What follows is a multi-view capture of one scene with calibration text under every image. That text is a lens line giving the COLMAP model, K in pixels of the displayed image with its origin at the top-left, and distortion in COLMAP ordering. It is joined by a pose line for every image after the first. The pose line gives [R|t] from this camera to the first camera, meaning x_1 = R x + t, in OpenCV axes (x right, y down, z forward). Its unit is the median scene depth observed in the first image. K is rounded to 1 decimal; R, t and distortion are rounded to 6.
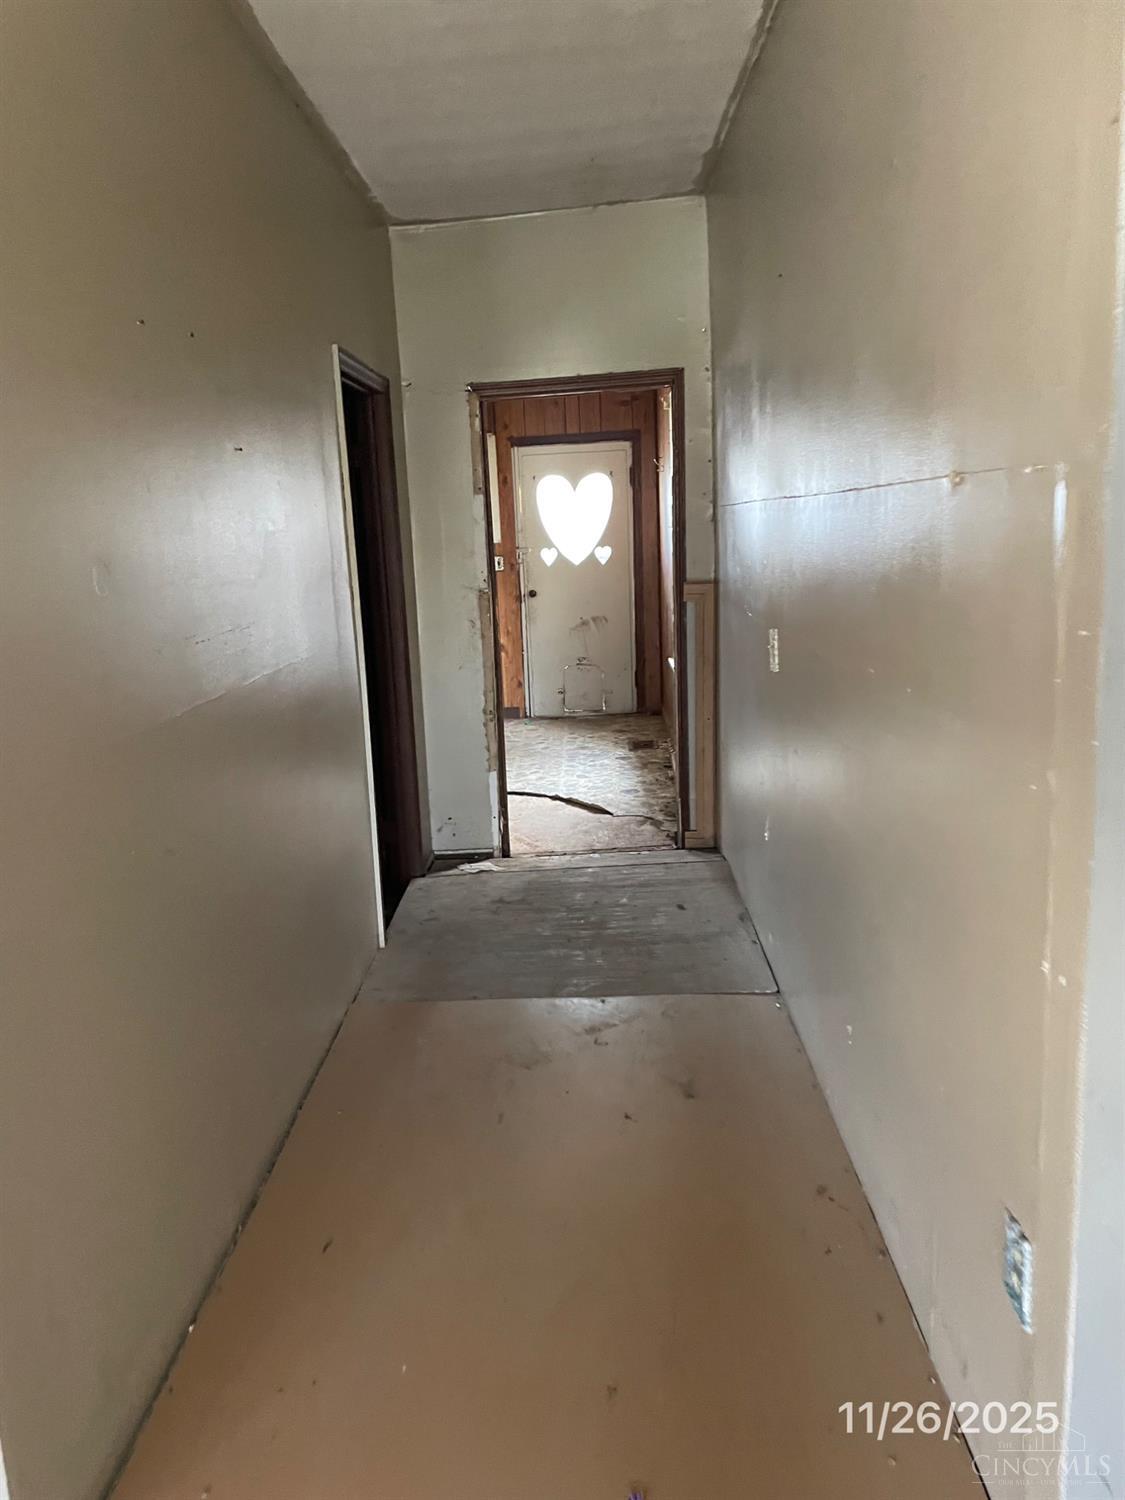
lens RADIAL K [[1151.9, 0, 566.7], [0, 1151.9, 761.0], [0, 0, 1]] dist [0.083554, -0.010848]
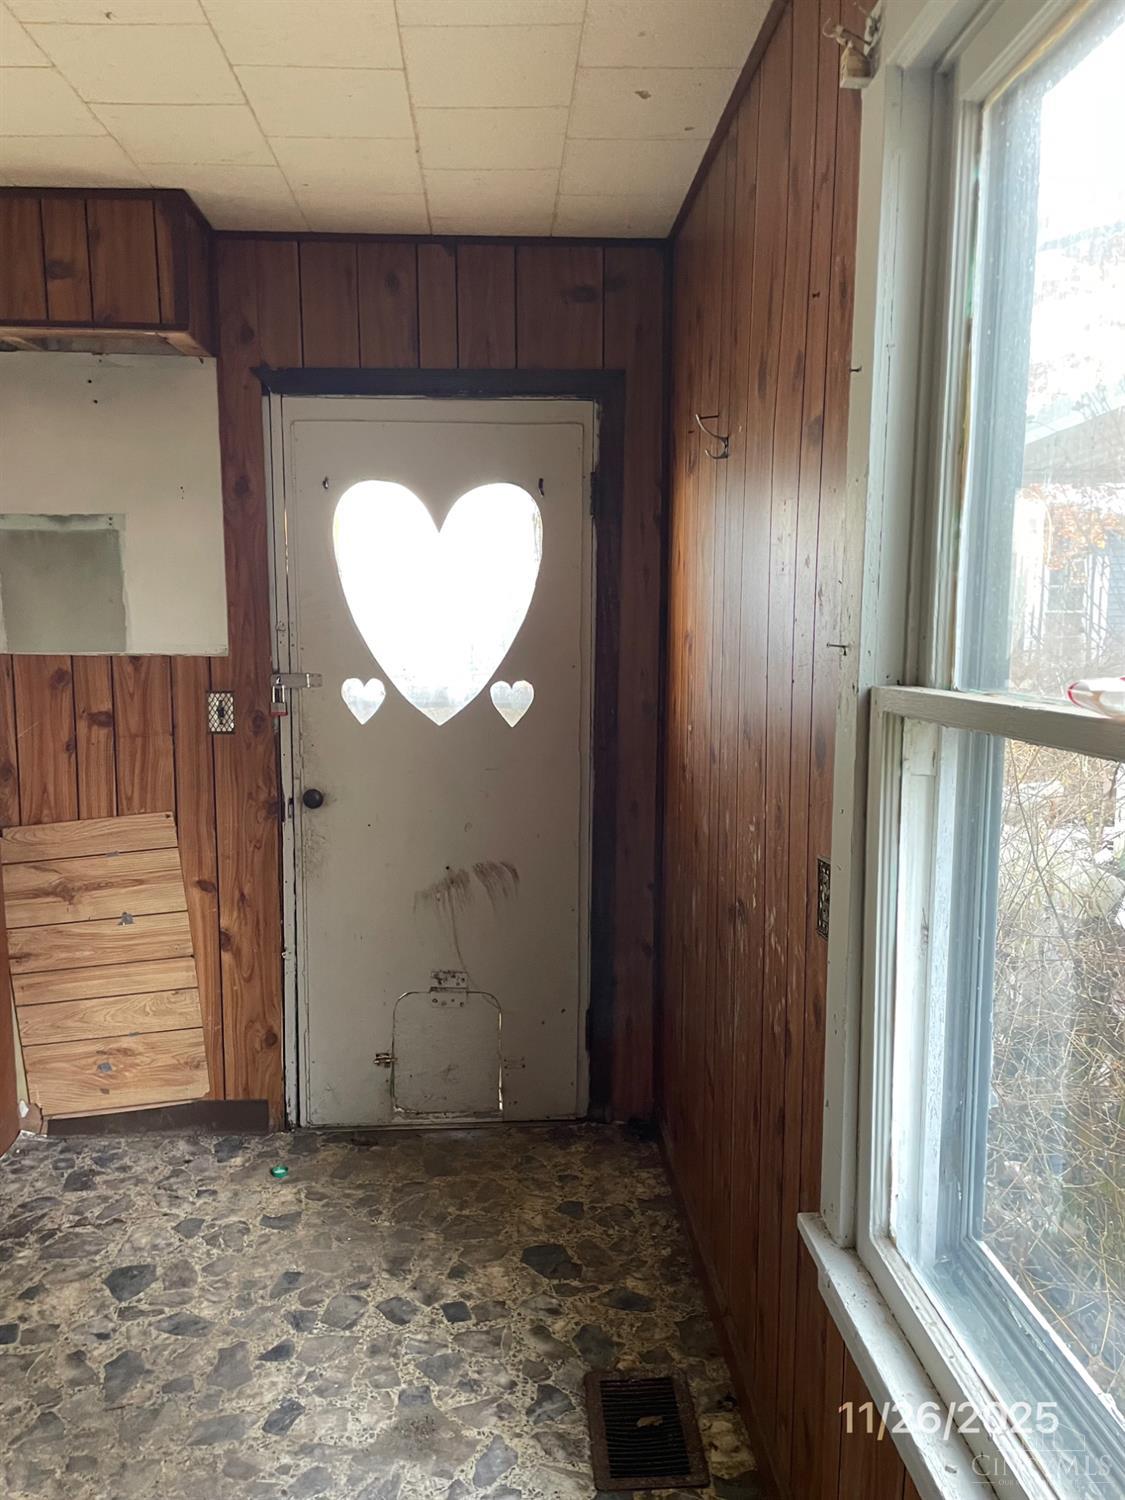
lens RADIAL K [[1151.9, 0, 565.8], [0, 1151.9, 752.7], [0, 0, 1]] dist [0.083554, -0.010848]
pose [[0.996367, 0.036570, 0.076916, 0.021458], [-0.029523, 0.995428, -0.090832, -0.132313], [-0.079886, 0.088231, 0.992891, 0.650135]]
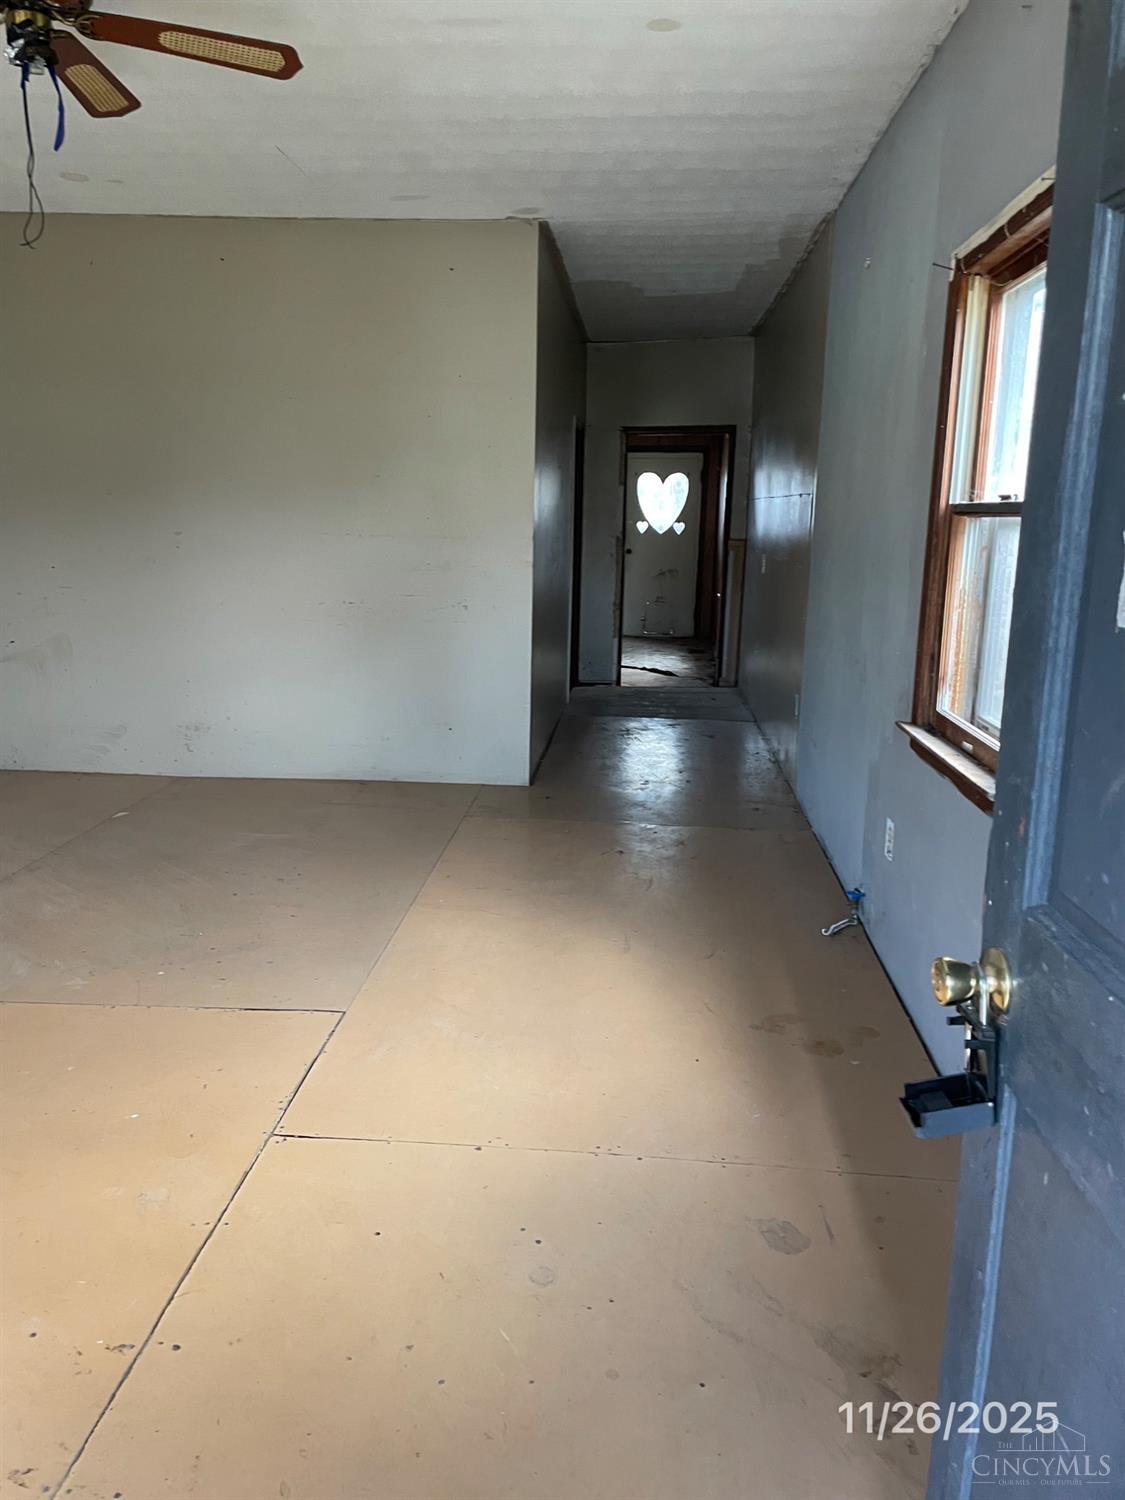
lens RADIAL K [[1151.9, 0, 549.6], [0, 1151.9, 743.2], [0, 0, 1]] dist [0.083554, -0.010848]
pose [[0.995996, 0.072177, -0.052745, -0.036359], [-0.072212, 0.997389, 0.001257, 0.109892], [0.052698, 0.002557, 0.998607, -0.503001]]
